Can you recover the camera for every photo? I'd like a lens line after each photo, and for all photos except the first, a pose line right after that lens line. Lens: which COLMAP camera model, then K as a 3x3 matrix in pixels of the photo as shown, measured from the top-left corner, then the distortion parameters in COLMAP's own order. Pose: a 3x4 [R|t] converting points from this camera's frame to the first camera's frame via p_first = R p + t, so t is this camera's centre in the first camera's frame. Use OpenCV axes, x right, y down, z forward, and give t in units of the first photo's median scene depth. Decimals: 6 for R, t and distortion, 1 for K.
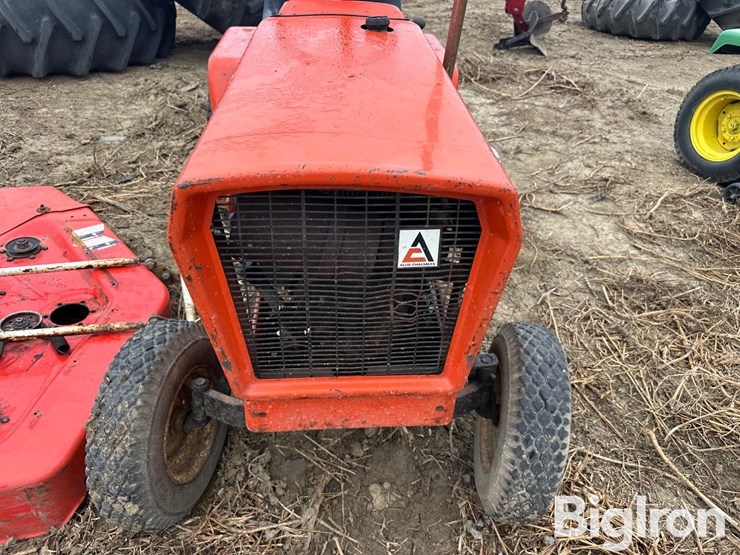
lens RADIAL K [[525.0, 0, 373.6], [0, 525.0, 274.6], [0, 0, 1]] dist [0.040705, -0.056082]
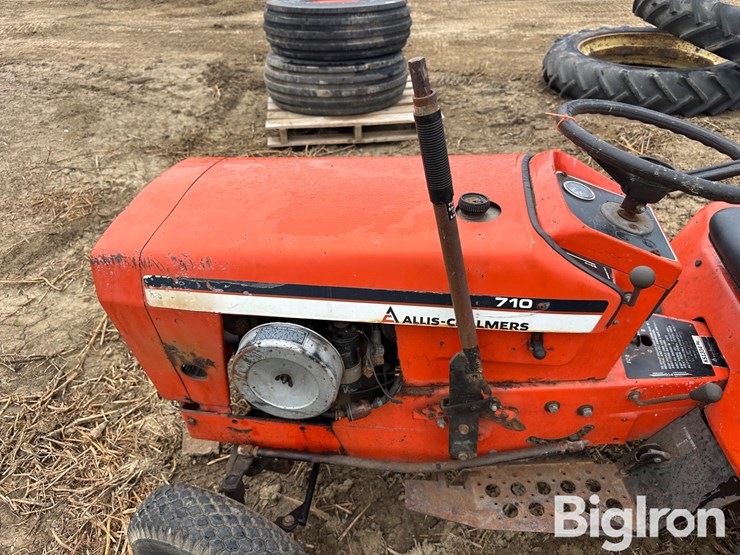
lens RADIAL K [[525.0, 0, 375.4], [0, 525.0, 279.6], [0, 0, 1]] dist [0.040705, -0.056082]
pose [[-0.234060, 0.552365, -0.800068, 0.529228], [-0.537521, 0.612192, 0.579908, -0.569761], [0.810116, 0.565786, 0.153618, 0.603976]]
